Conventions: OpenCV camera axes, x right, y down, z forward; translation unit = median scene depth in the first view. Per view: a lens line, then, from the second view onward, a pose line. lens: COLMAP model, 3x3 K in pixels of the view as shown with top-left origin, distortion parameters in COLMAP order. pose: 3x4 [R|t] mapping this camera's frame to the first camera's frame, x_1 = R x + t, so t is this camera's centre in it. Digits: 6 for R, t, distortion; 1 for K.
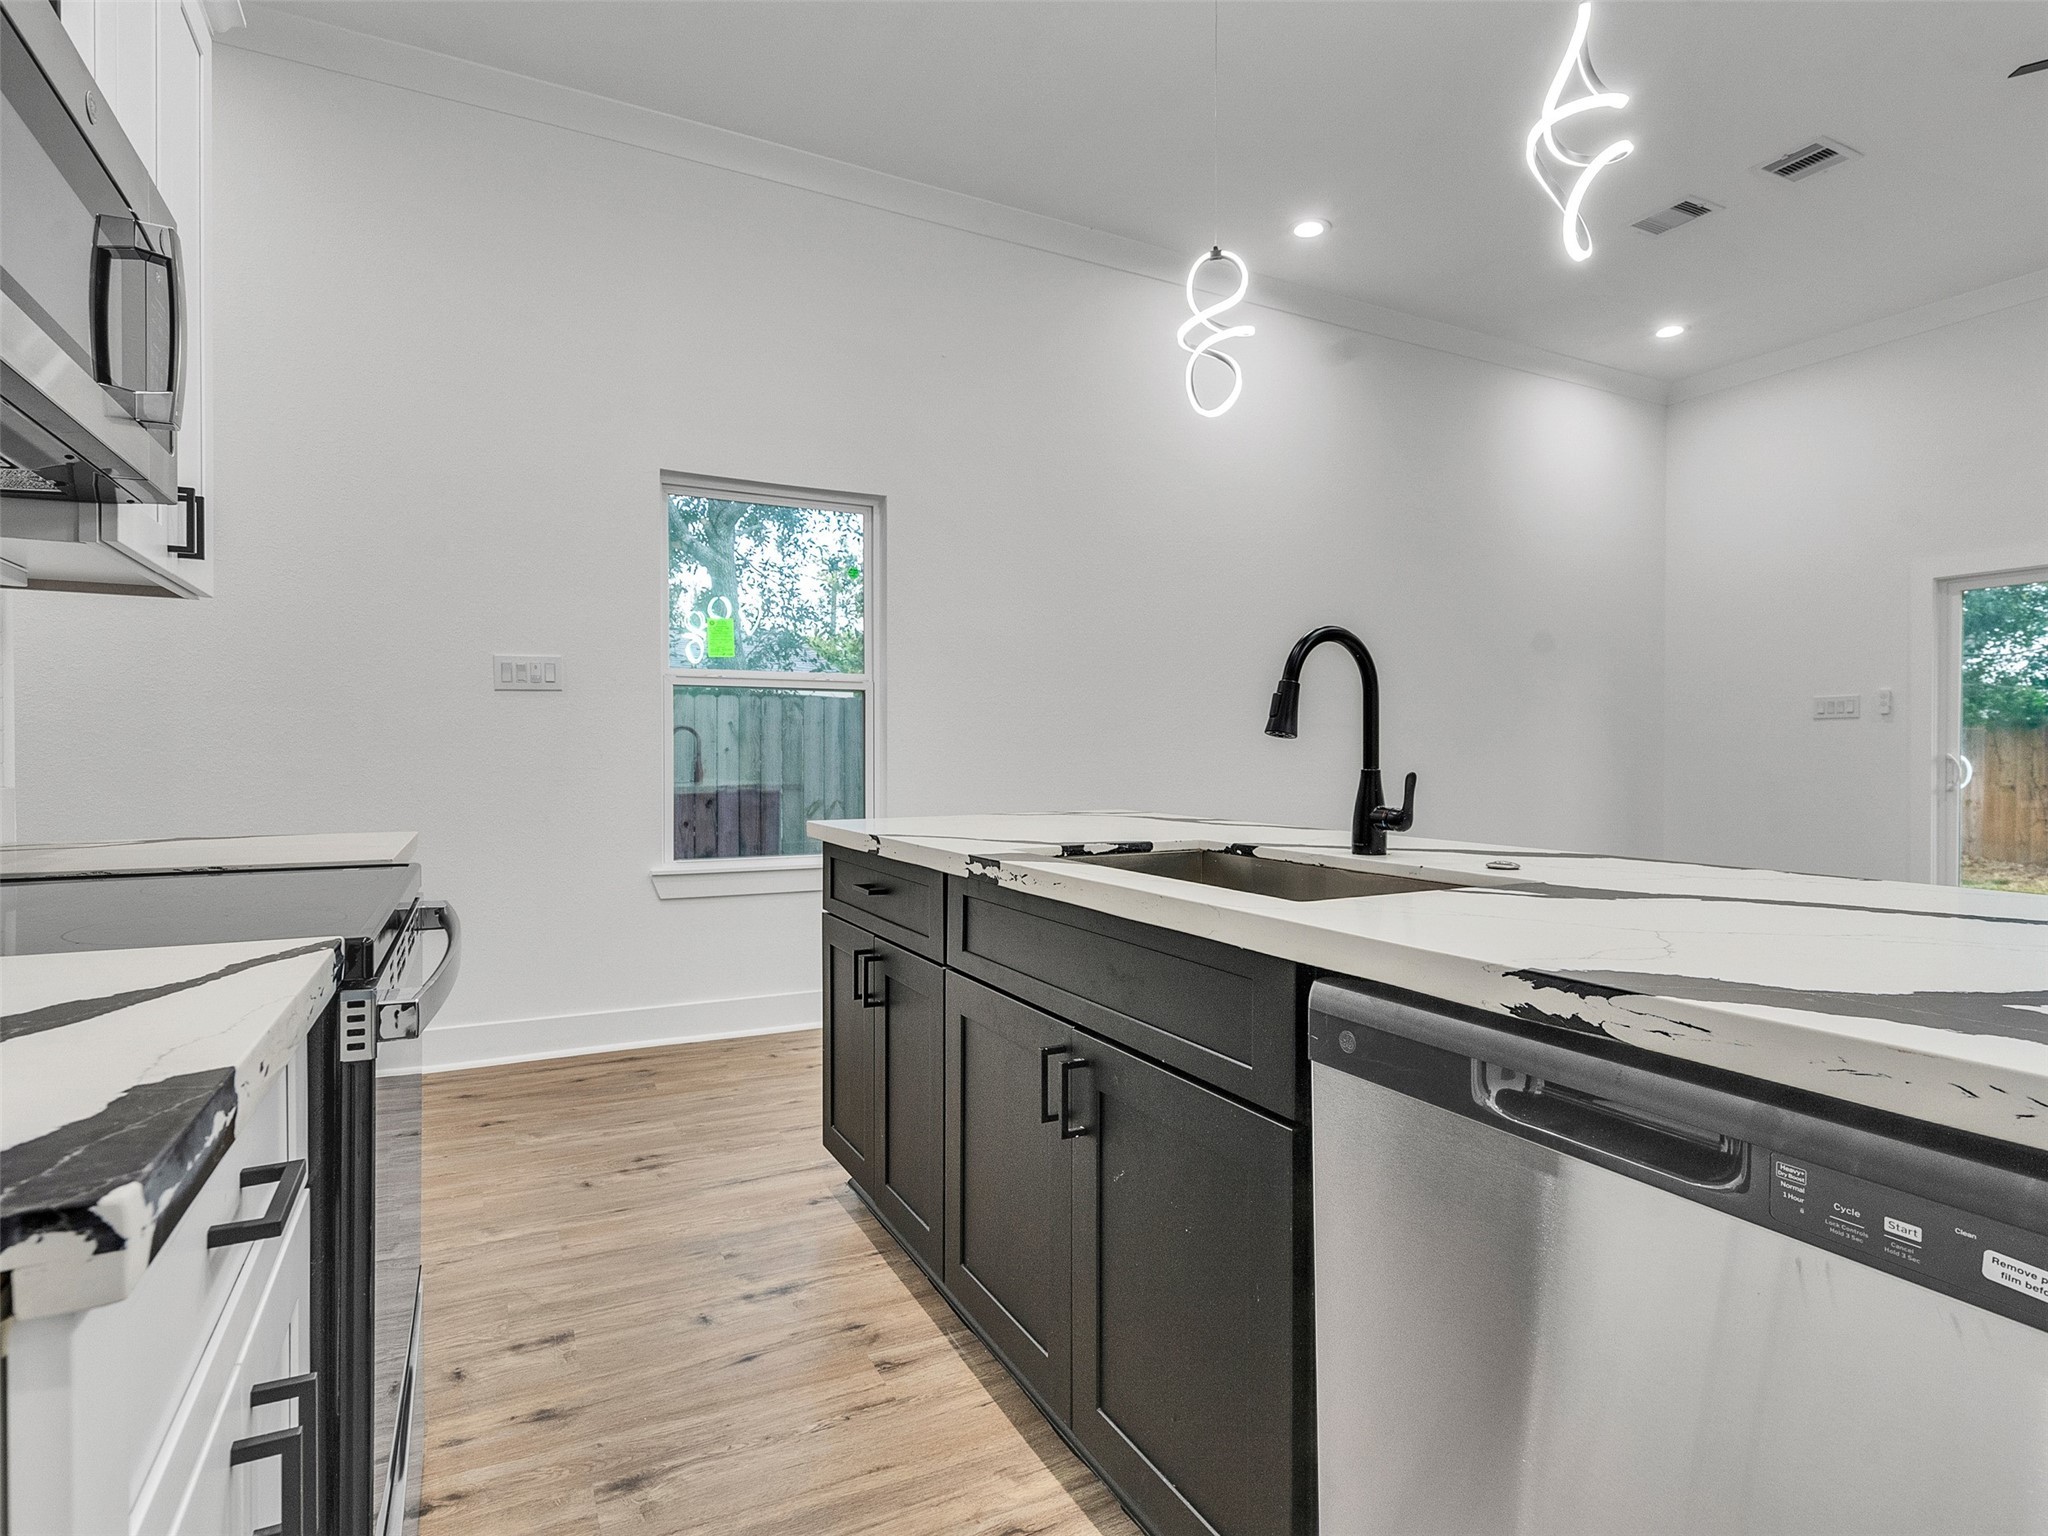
lens RADIAL K [[1056.3, 0, 1002.0], [0, 1056.3, 768.0], [0, 0, 1]] dist [-0.003165, 0.003507]
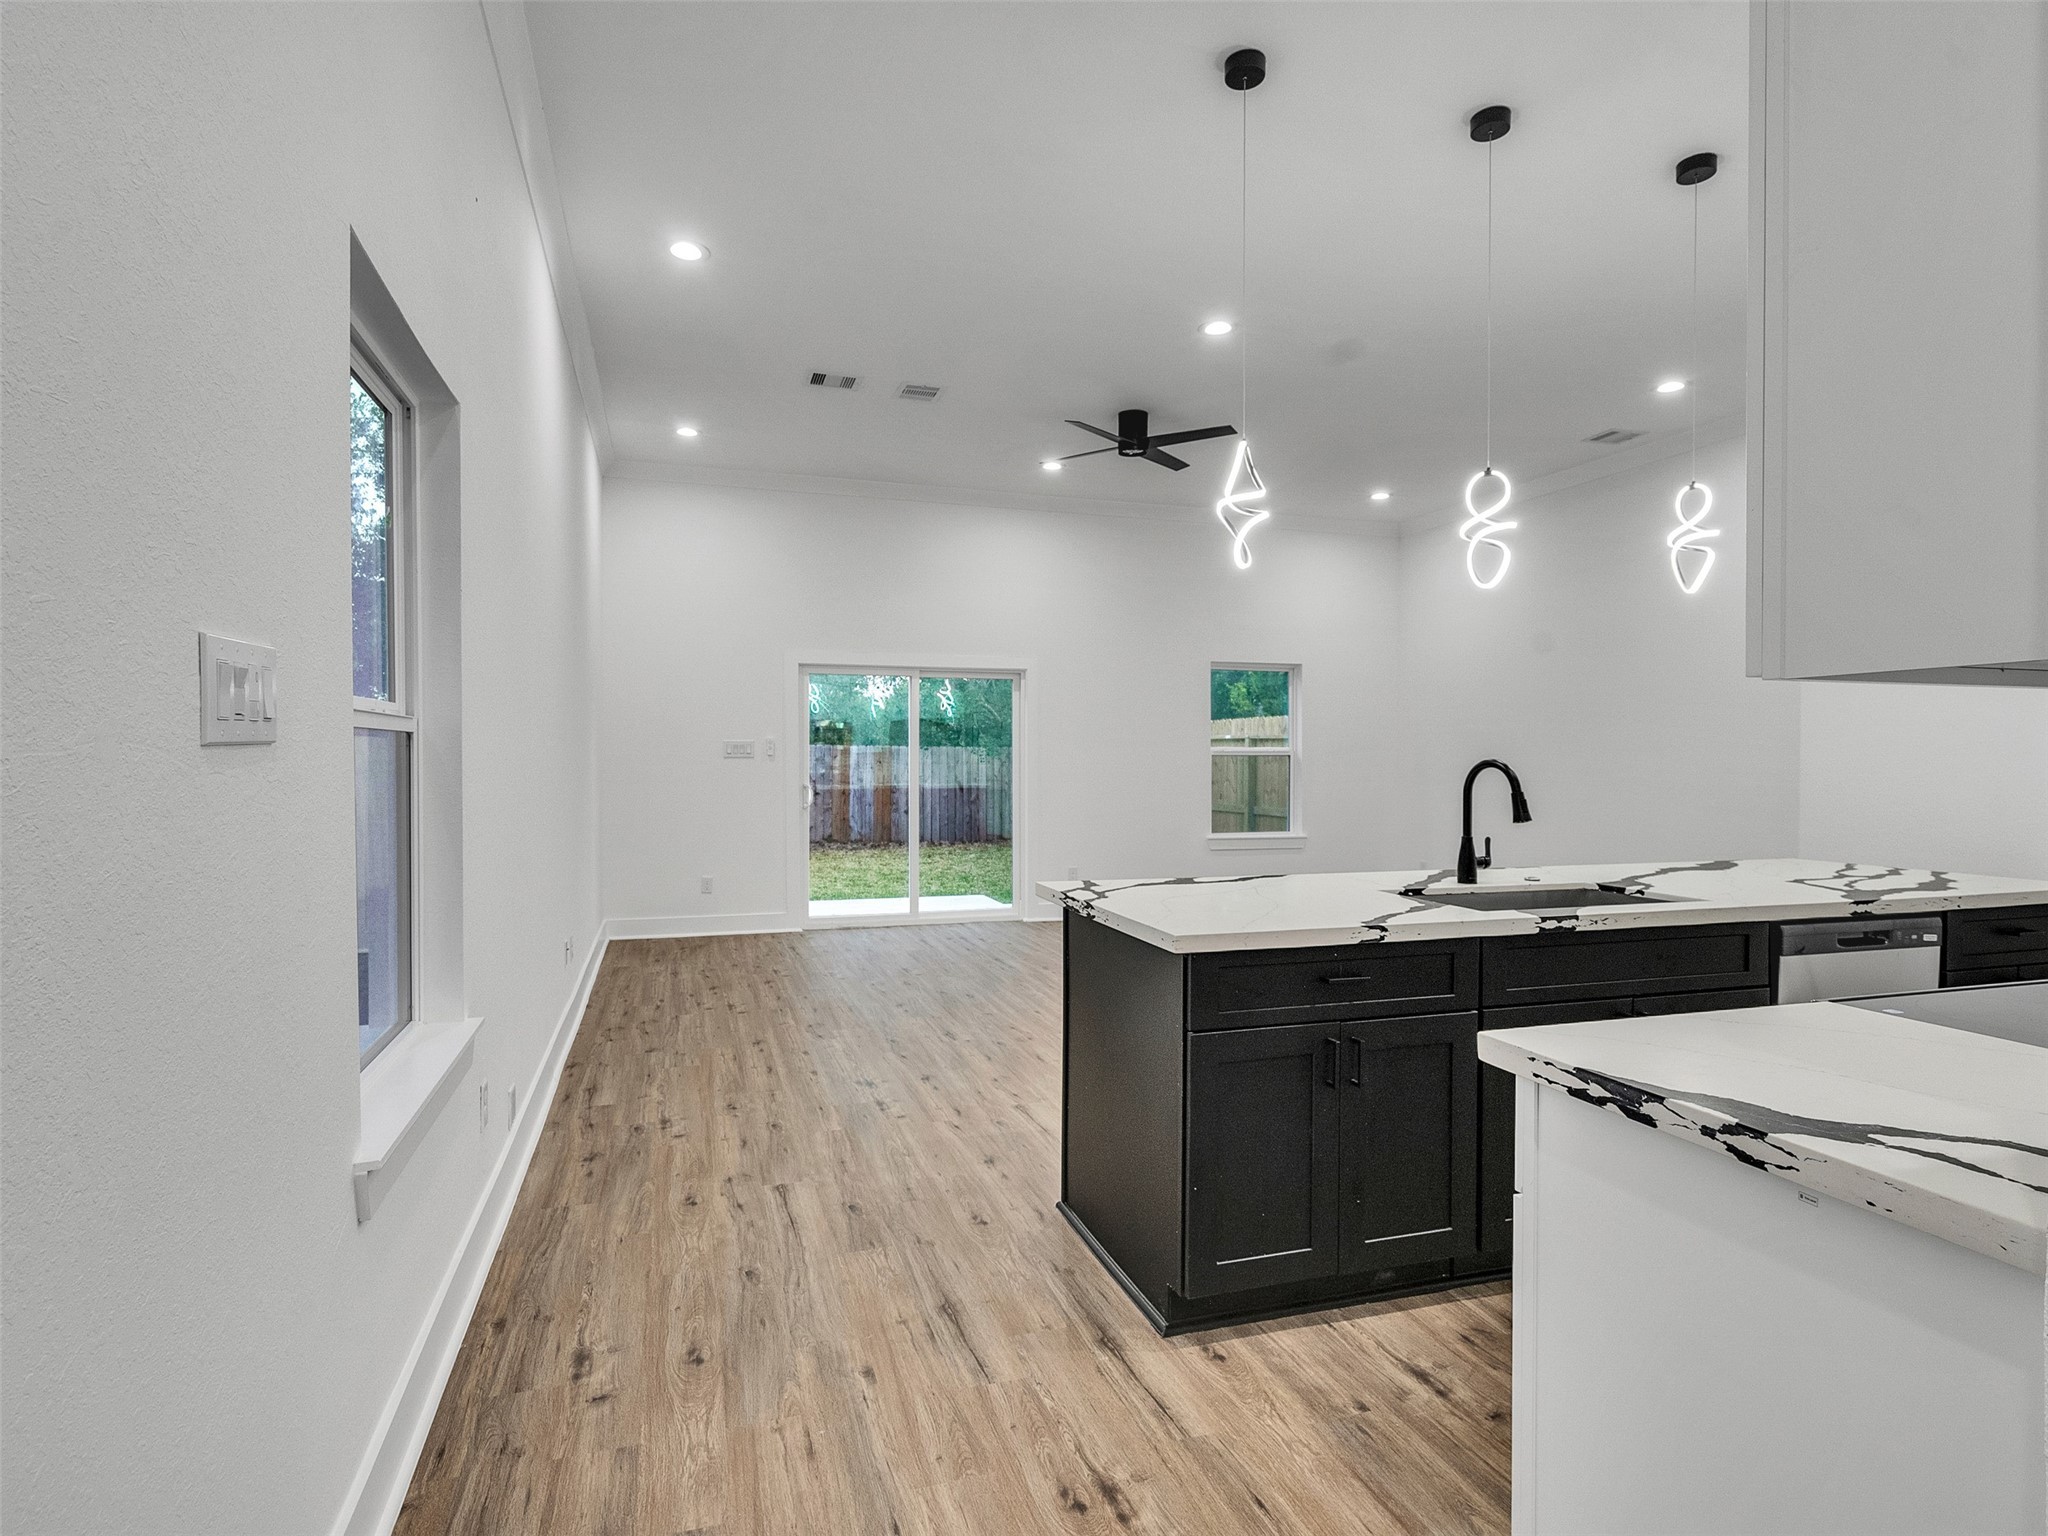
lens RADIAL K [[1056.3, 0, 1002.0], [0, 1056.3, 768.0], [0, 0, 1]] dist [-0.003165, 0.003507]
pose [[0.163656, -0.010124, 0.986465, -1.237886], [0.009726, 0.999915, 0.008649, -0.110414], [-0.986469, 0.008179, 0.163741, 1.177303]]
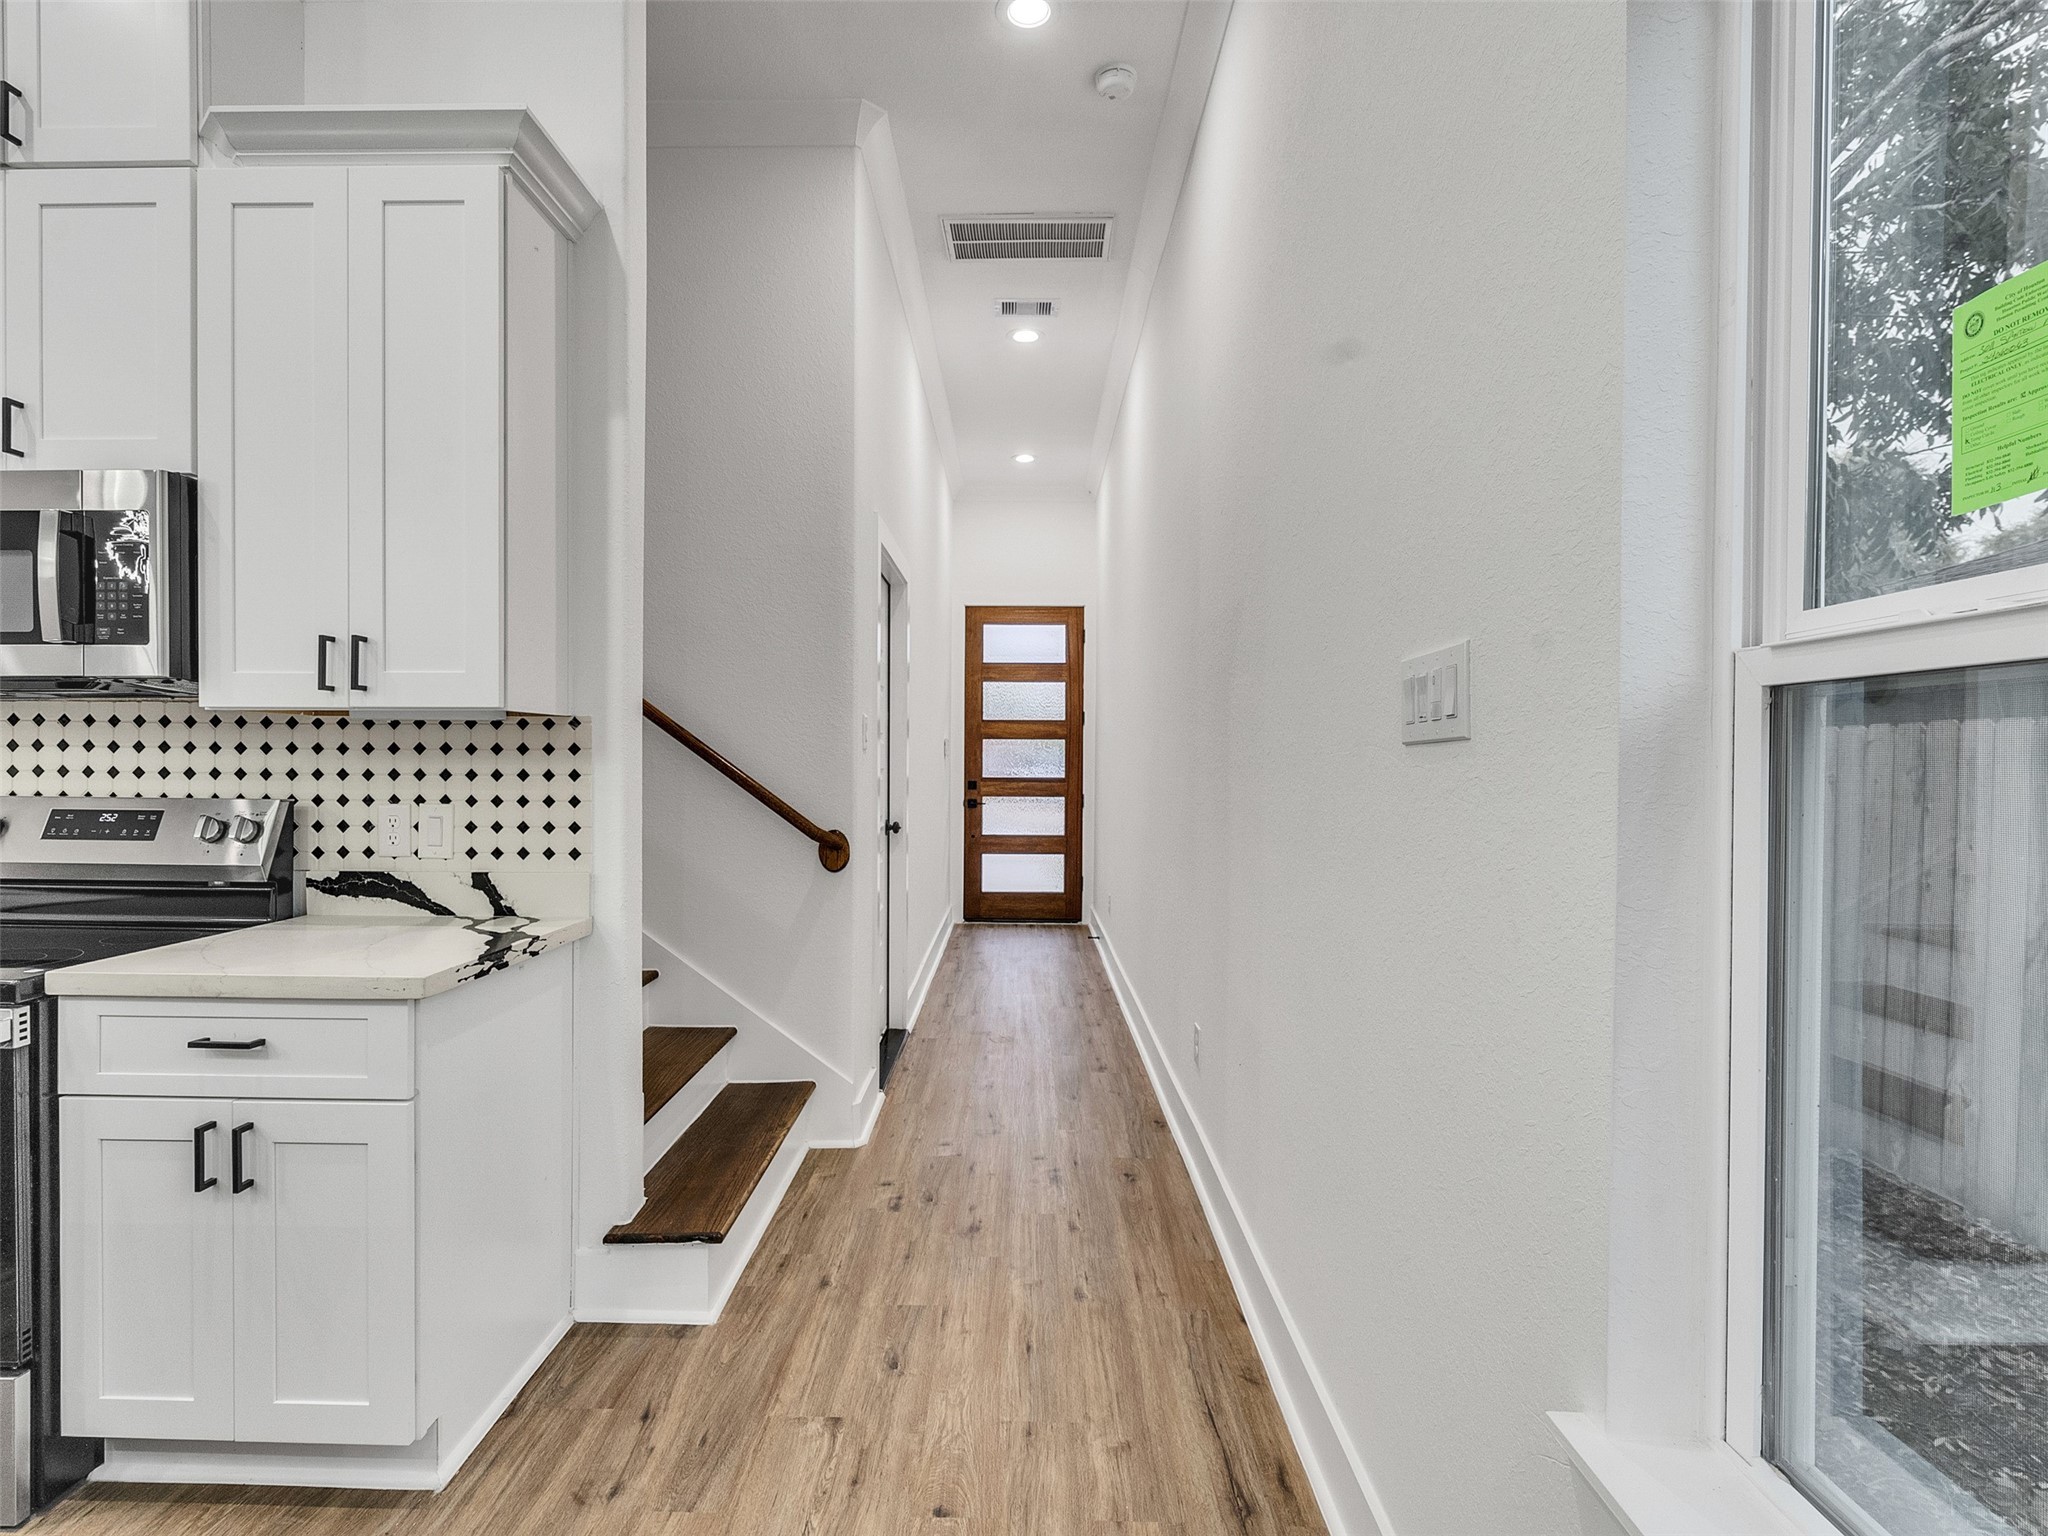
lens RADIAL K [[1053.1, 0, 1002.1], [0, 1053.1, 769.3], [0, 0, 1]] dist [-0.000293, -0.001242]
pose [[-0.465061, 0.006837, -0.885252, -0.061422], [-0.013781, 0.999793, 0.014962, -0.111582], [0.885172, 0.019158, -0.464870, 1.737140]]
